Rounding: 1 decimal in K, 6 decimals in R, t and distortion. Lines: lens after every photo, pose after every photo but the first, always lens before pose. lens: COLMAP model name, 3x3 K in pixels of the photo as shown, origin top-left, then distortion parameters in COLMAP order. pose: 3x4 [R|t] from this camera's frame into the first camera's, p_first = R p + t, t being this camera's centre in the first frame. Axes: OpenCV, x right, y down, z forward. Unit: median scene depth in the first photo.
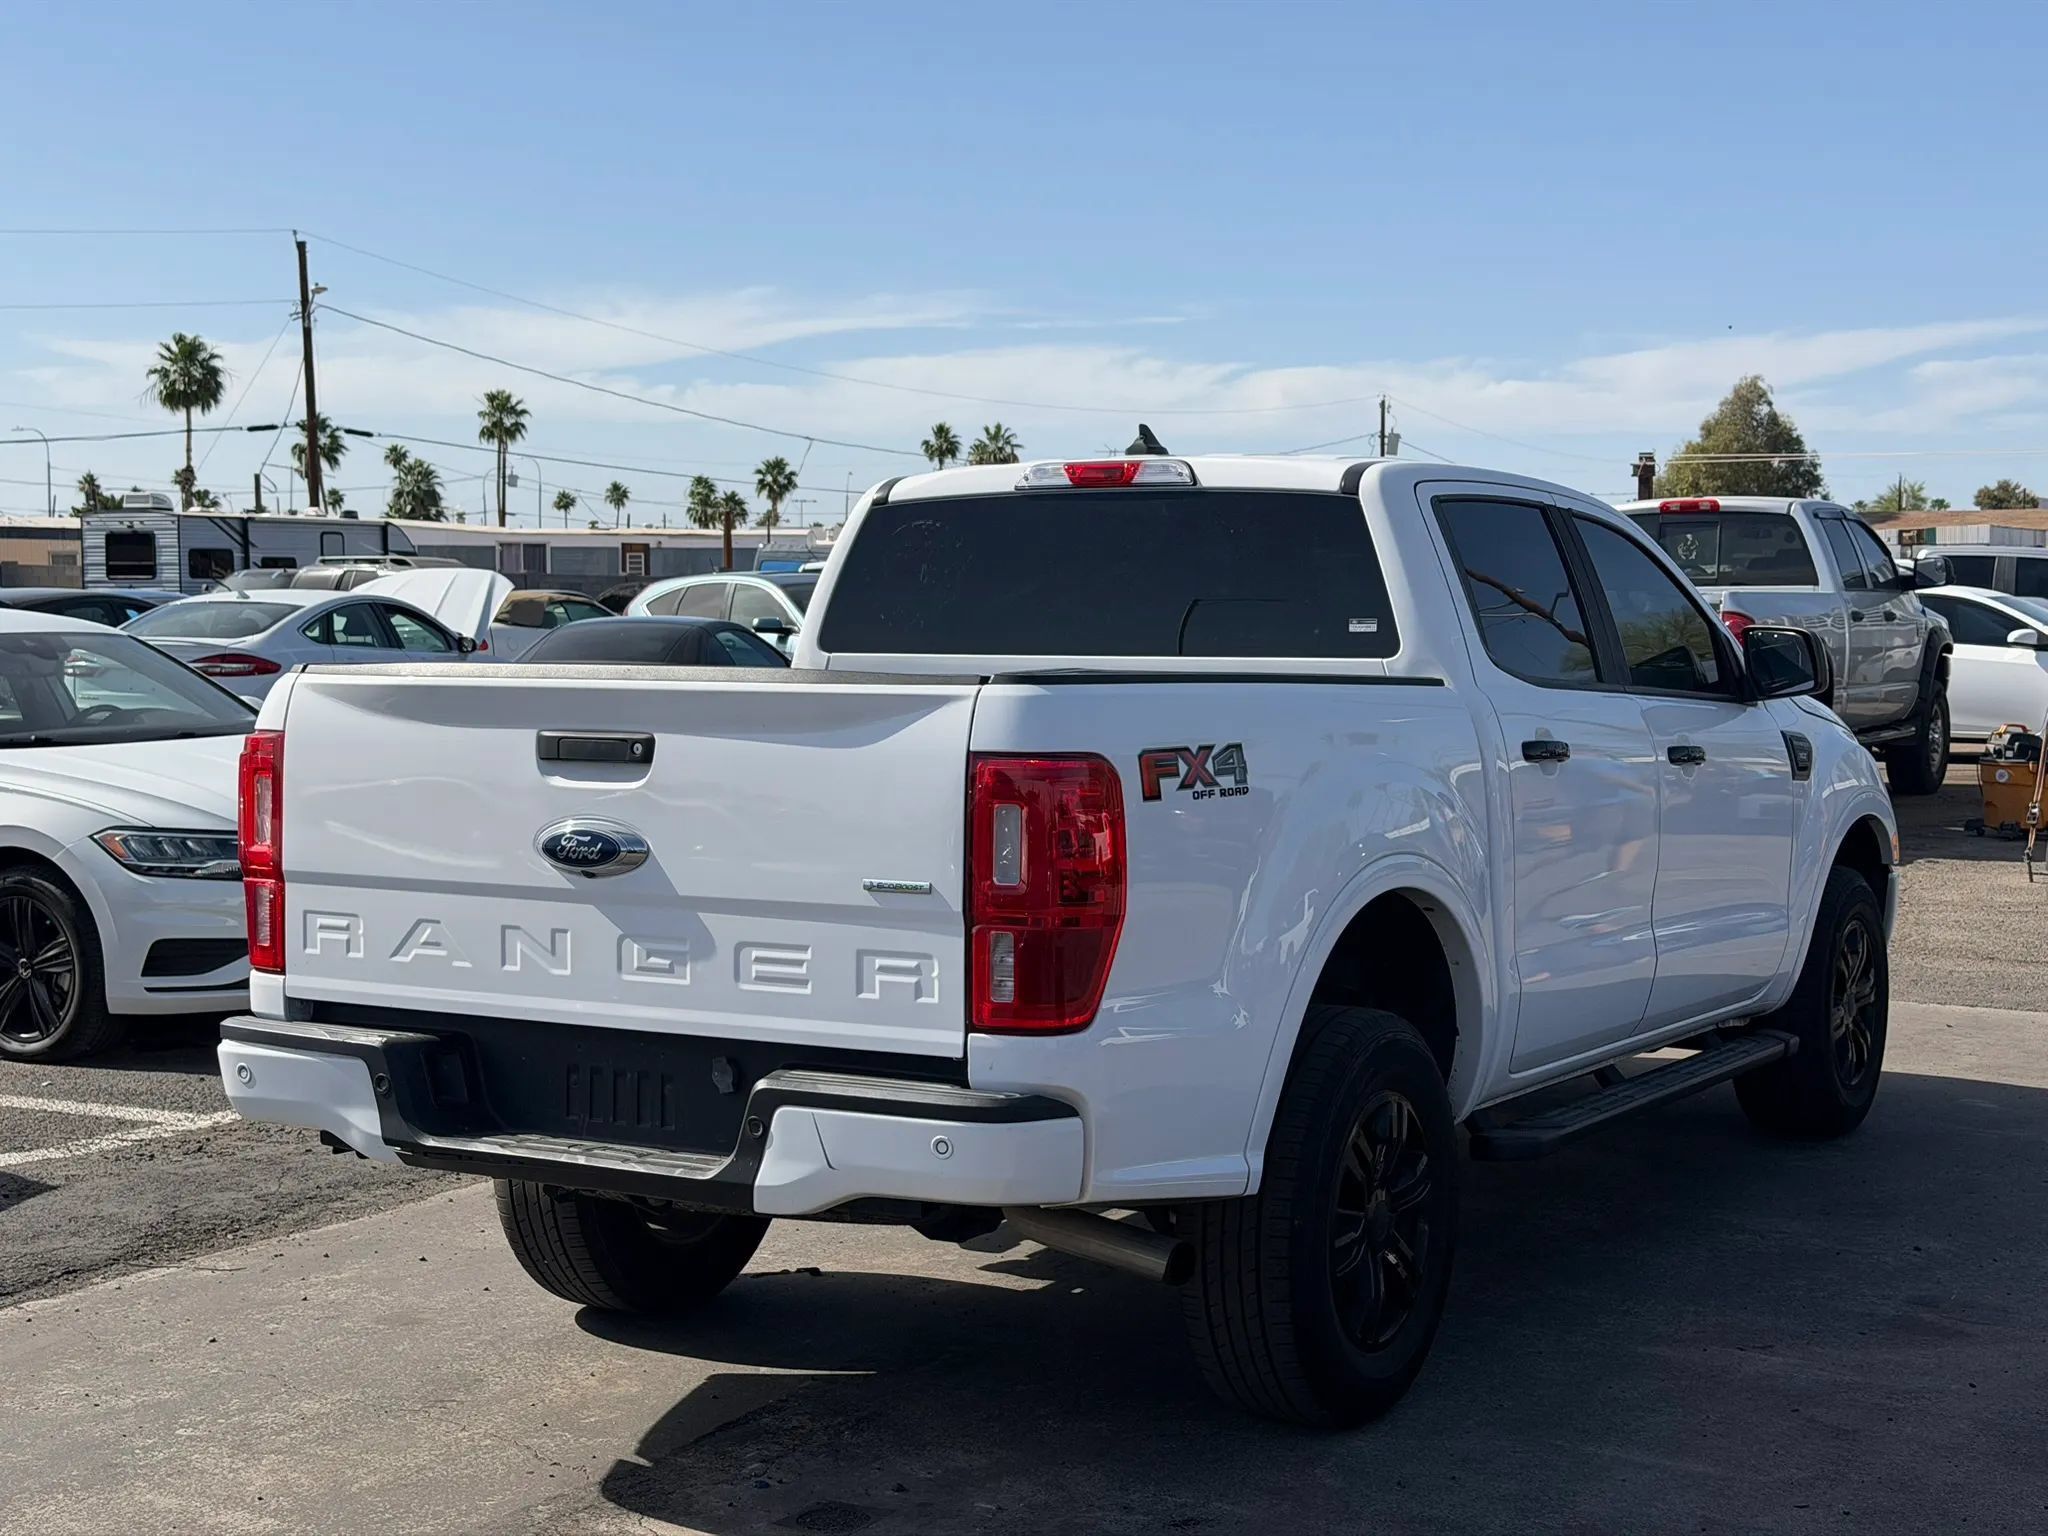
lens RADIAL K [[2840.3, 0, 1024.9], [0, 2840.3, 747.1], [0, 0, 1]] dist [0.117986, 0.000000]
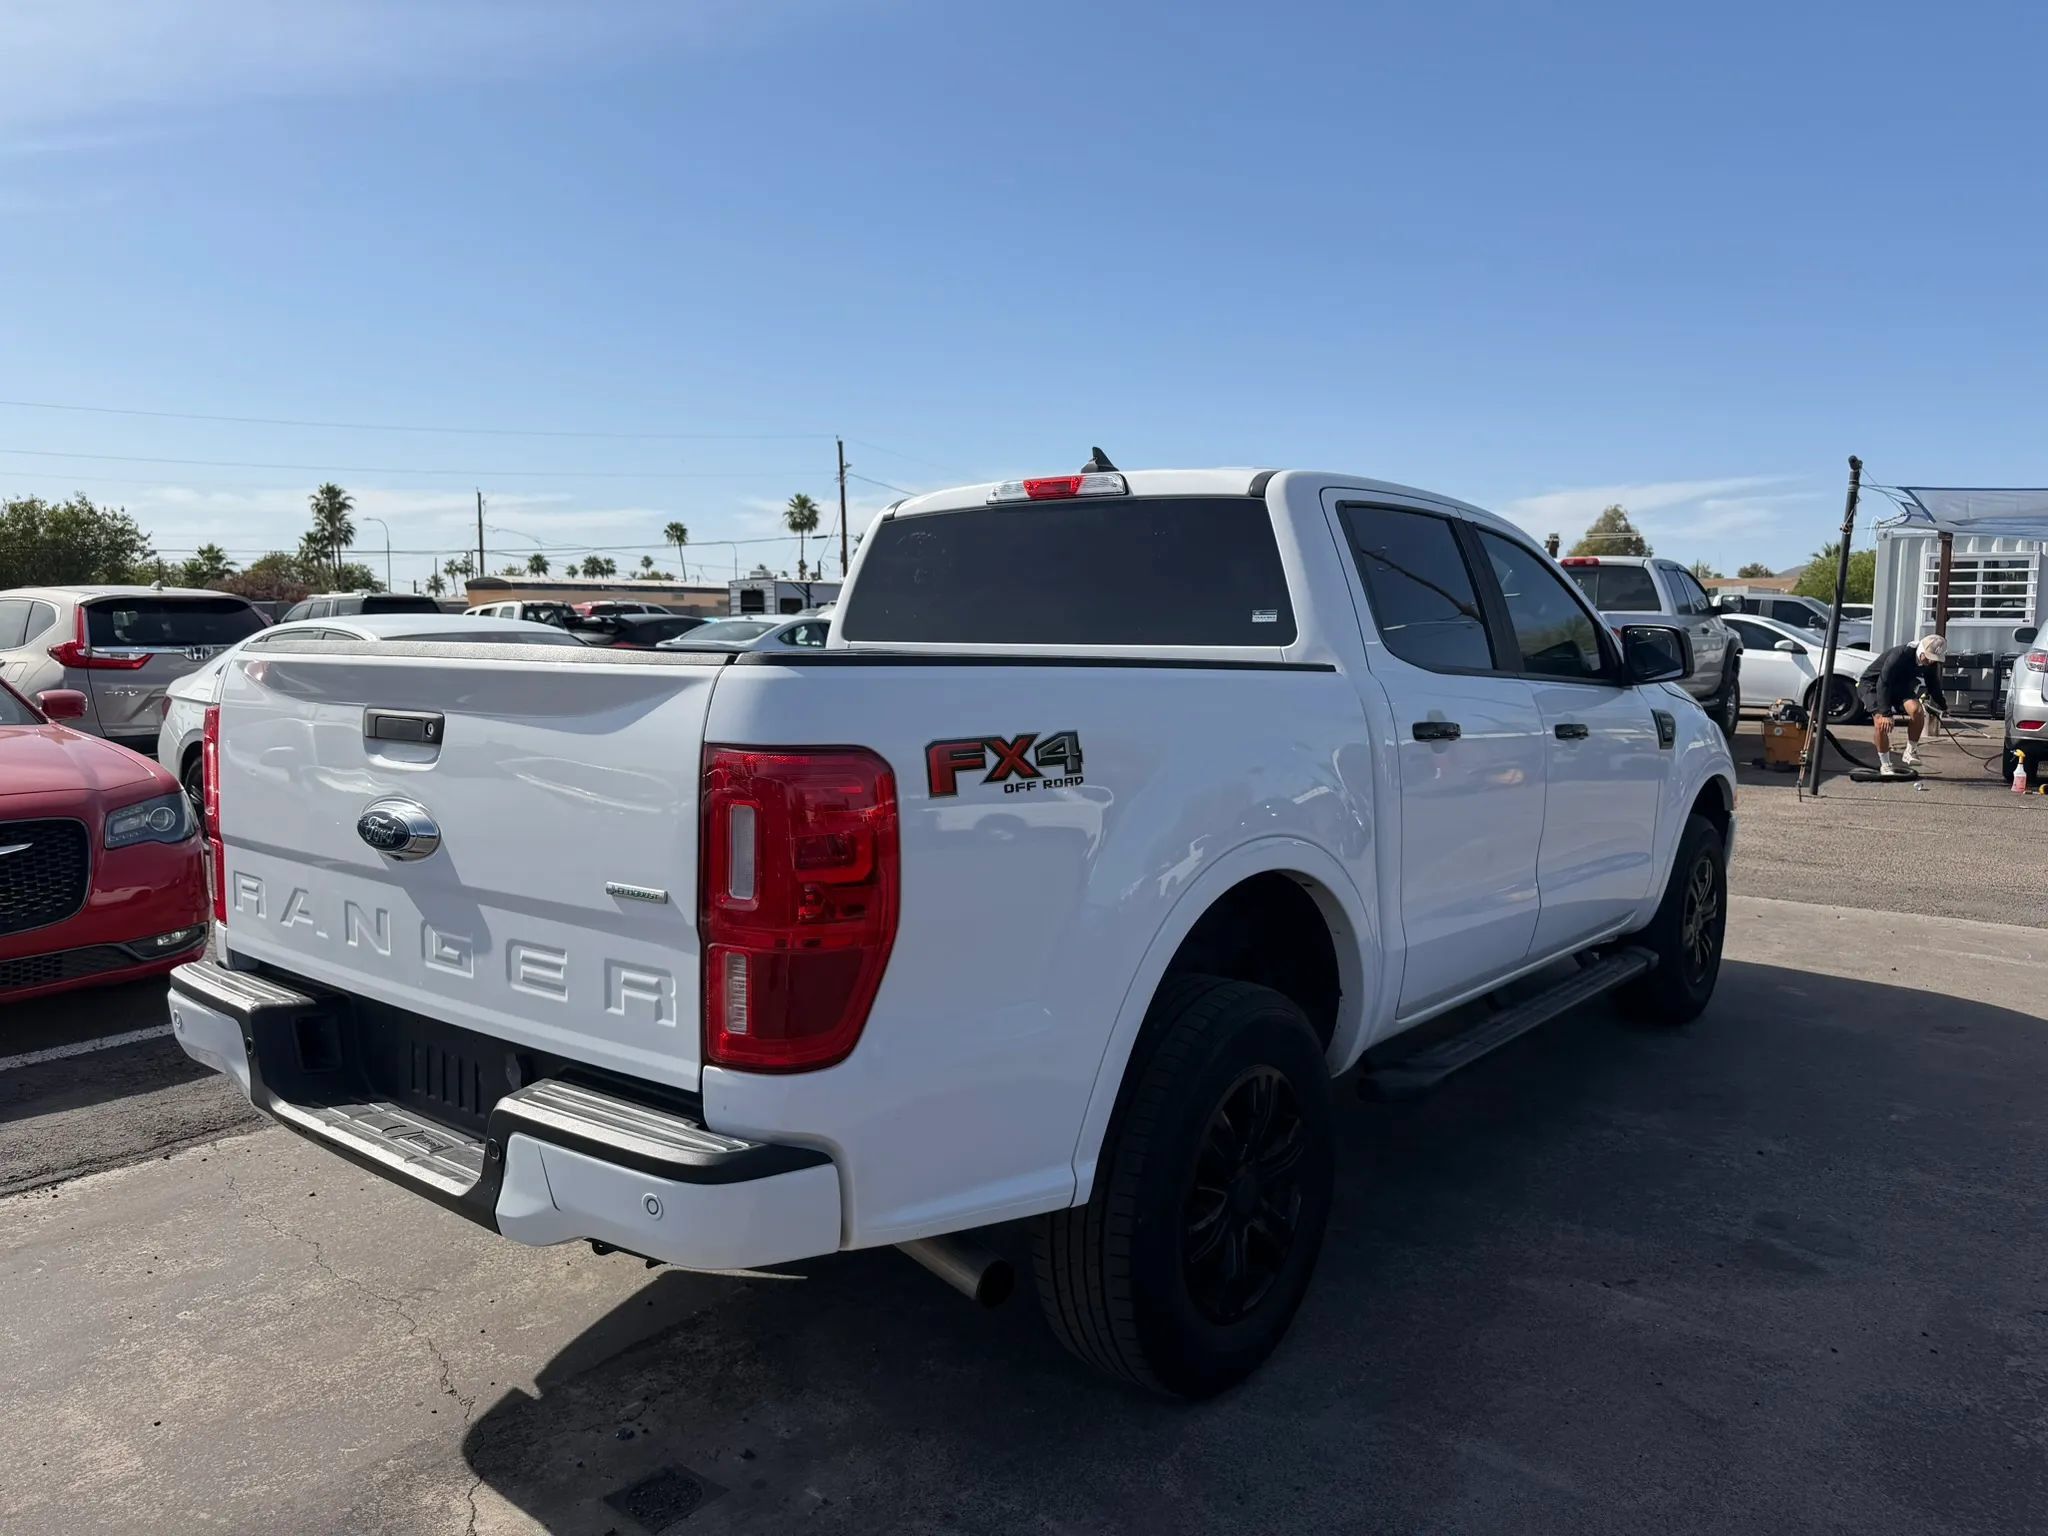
lens RADIAL K [[1444.8, 0, 1023.4], [0, 1444.8, 746.5], [0, 0, 1]] dist [0.034804, -0.039813]
pose [[0.990859, 0.014275, -0.134141, 0.114967], [-0.010080, 0.999440, 0.031896, -0.010397], [0.134522, -0.030252, 0.990449, 0.488704]]
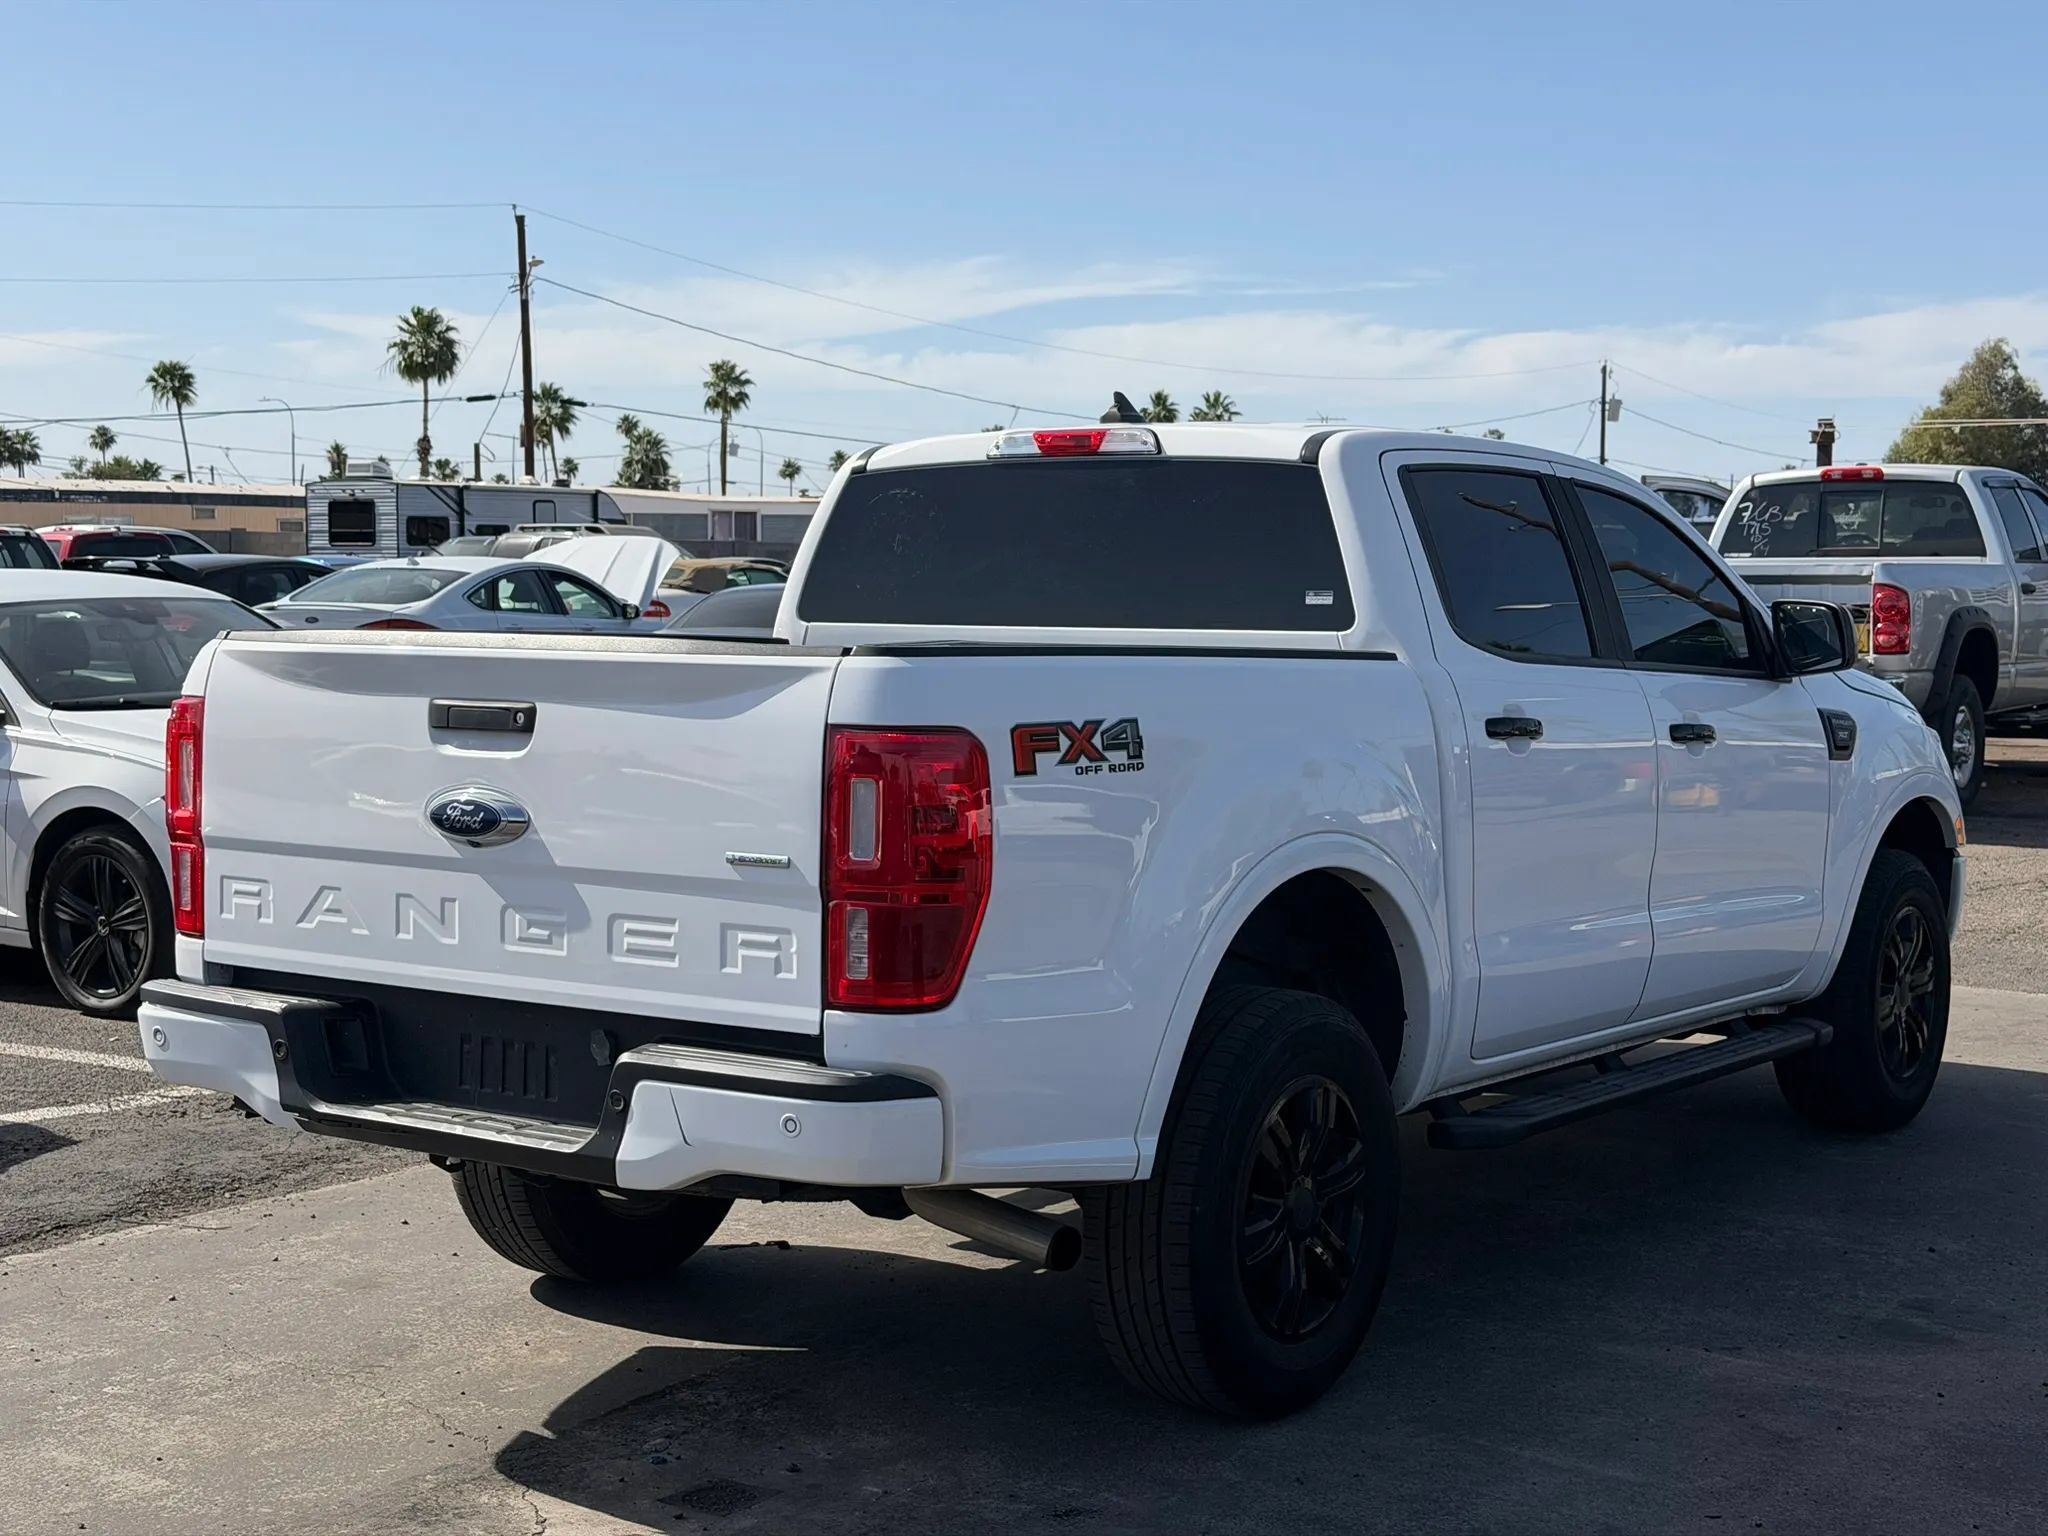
lens RADIAL K [[2840.3, 0, 991.7], [0, 2840.3, 702.2], [0, 0, 1]] dist [0.117986, 0.000000]
pose [[0.996061, 0.008095, -0.088299, 0.105322], [-0.008491, 0.999956, -0.004110, -0.002192], [0.088261, 0.004843, 0.996086, 0.018005]]
